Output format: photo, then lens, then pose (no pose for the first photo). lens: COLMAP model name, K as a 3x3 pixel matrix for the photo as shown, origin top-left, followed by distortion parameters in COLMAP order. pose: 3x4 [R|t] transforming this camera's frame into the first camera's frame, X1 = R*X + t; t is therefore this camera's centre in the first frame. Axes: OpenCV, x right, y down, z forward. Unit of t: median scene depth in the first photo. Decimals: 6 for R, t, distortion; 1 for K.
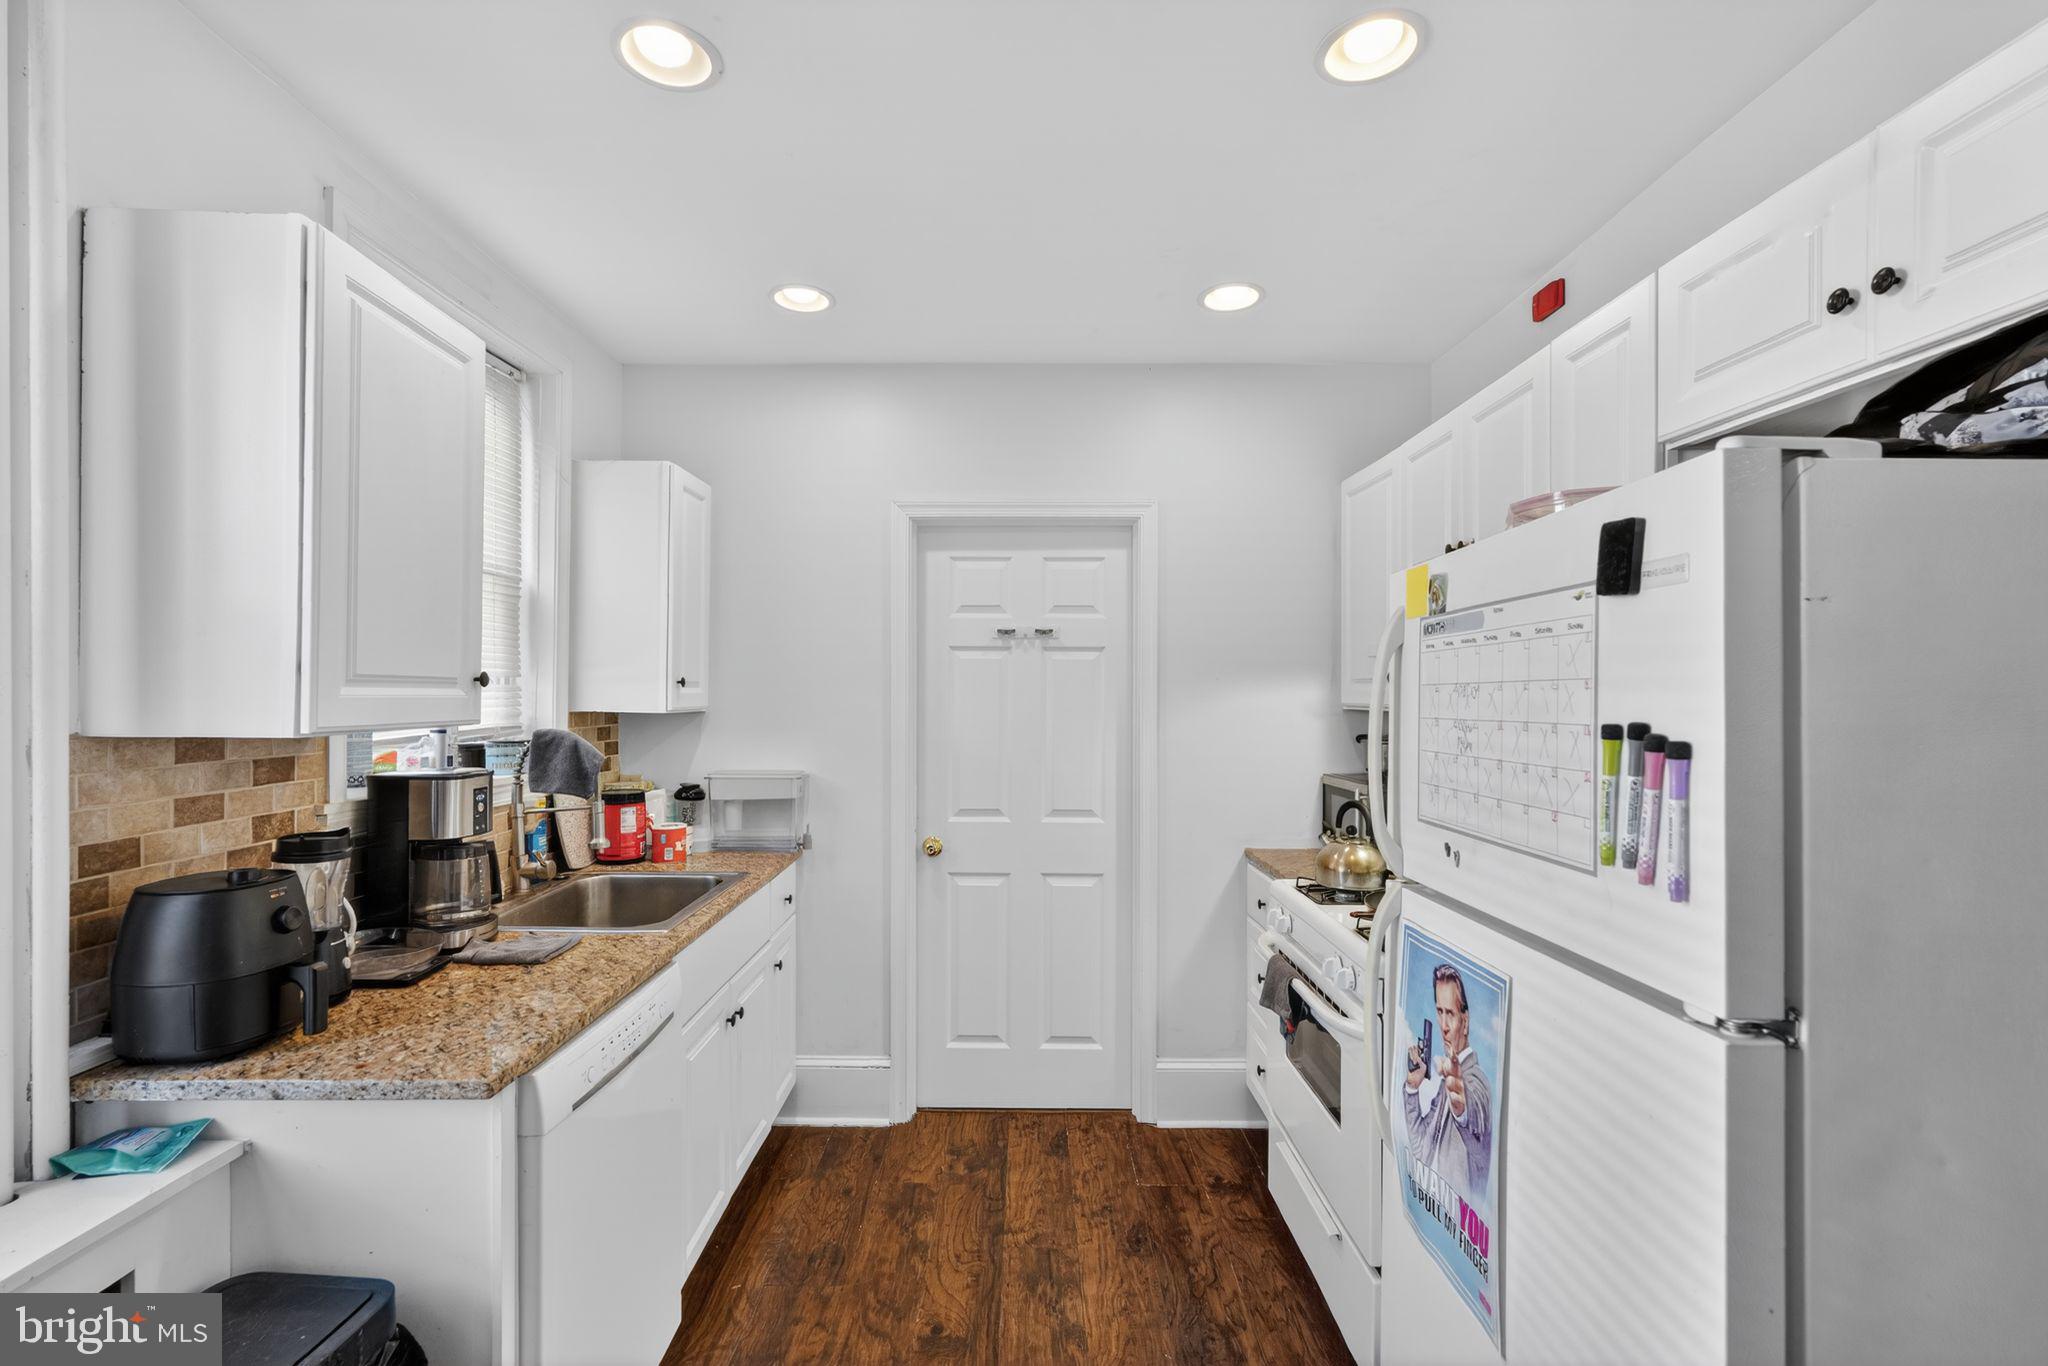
lens RADIAL K [[900.2, 0, 1005.9], [0, 900.2, 686.8], [0, 0, 1]] dist [-0.004191, -0.000279]
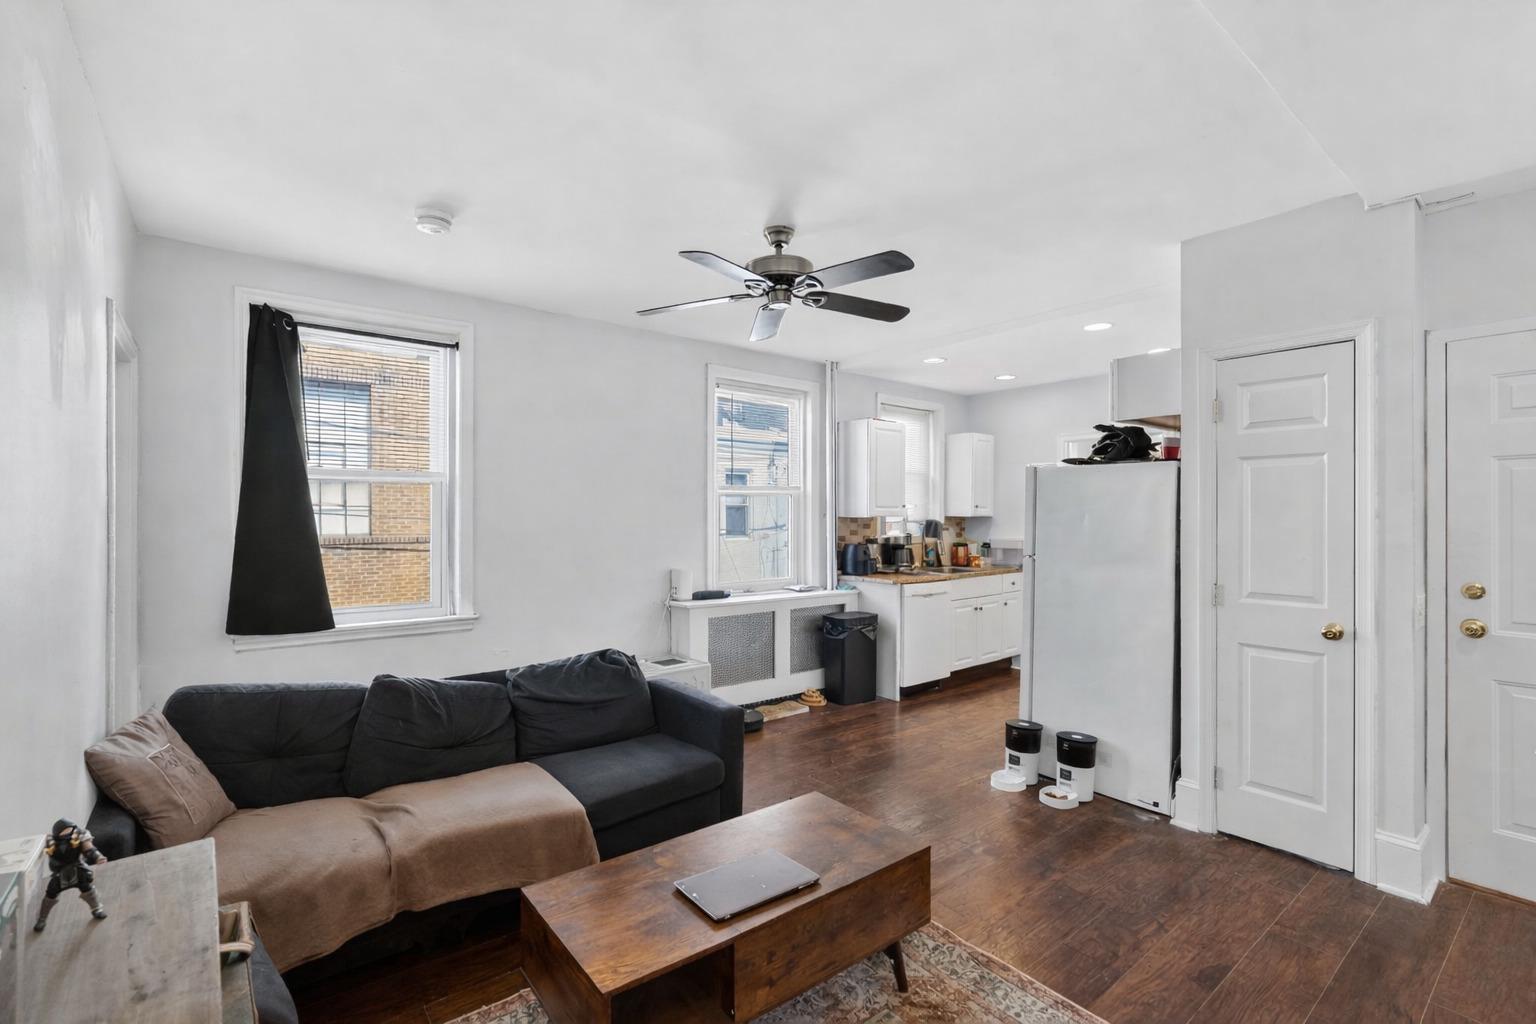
lens RADIAL K [[675.1, 0, 762.0], [0, 675.1, 512.0], [0, 0, 1]] dist [-0.004191, -0.000279]
pose [[0.640757, -0.004969, -0.767728, 1.597694], [0.002008, 0.999986, -0.004797, 0.041879], [0.767741, 0.001532, 0.640758, -1.736262]]
